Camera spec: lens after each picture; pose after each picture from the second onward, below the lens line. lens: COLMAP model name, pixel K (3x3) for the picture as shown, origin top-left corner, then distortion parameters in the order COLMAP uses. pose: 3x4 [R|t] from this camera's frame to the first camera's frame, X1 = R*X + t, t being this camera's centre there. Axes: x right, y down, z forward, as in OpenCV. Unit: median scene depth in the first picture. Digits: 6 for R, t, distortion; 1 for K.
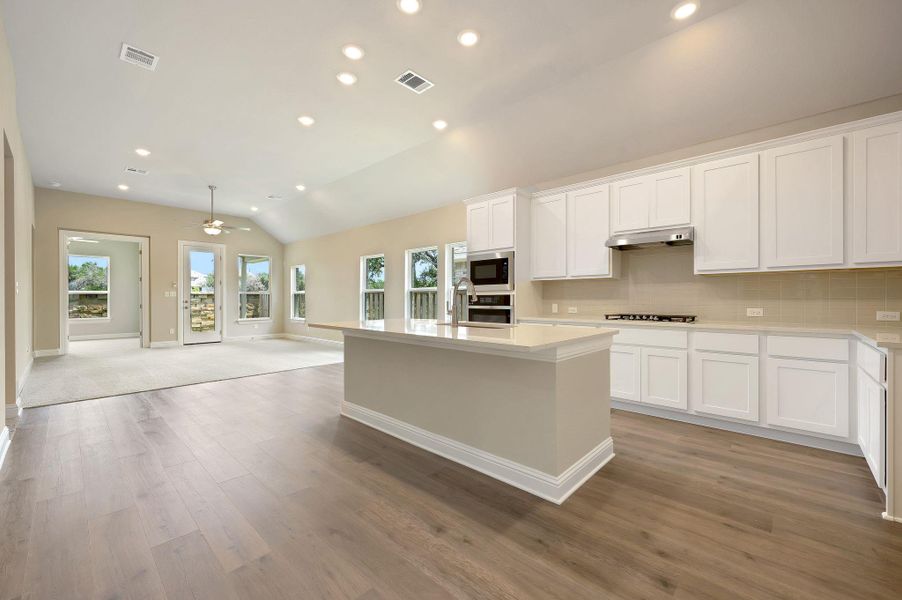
lens RADIAL K [[358.7, 0, 448.8], [0, 358.7, 298.6], [0, 0, 1]] dist [0.000100, 0.000045]
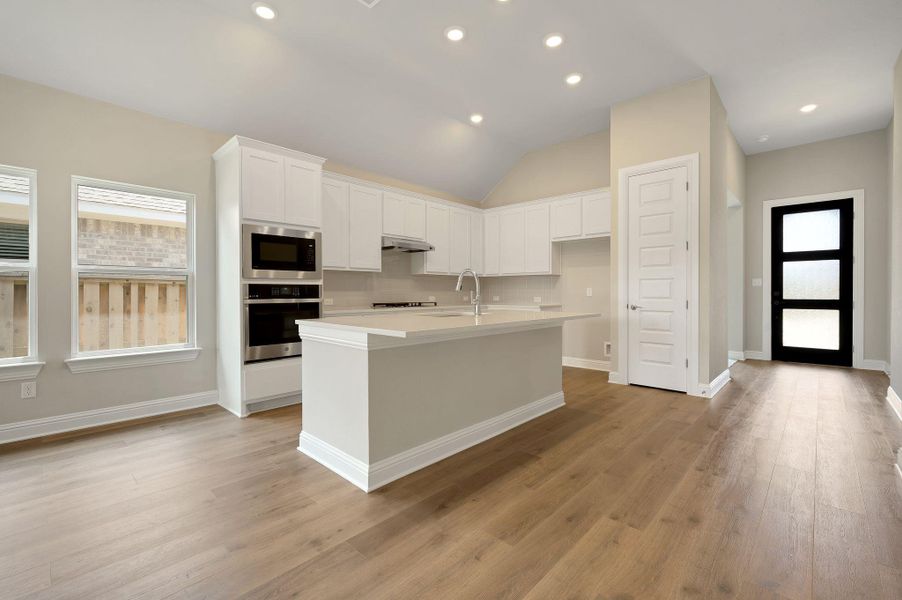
lens RADIAL K [[384.8, 0, 451.2], [0, 384.8, 294.8], [0, 0, 1]] dist [0.001176, -0.000128]
pose [[0.013813, -0.004855, 0.999893, -0.743433], [0.000404, 0.999988, 0.004850, 0.008865], [-0.999905, 0.000337, 0.013815, 0.711463]]
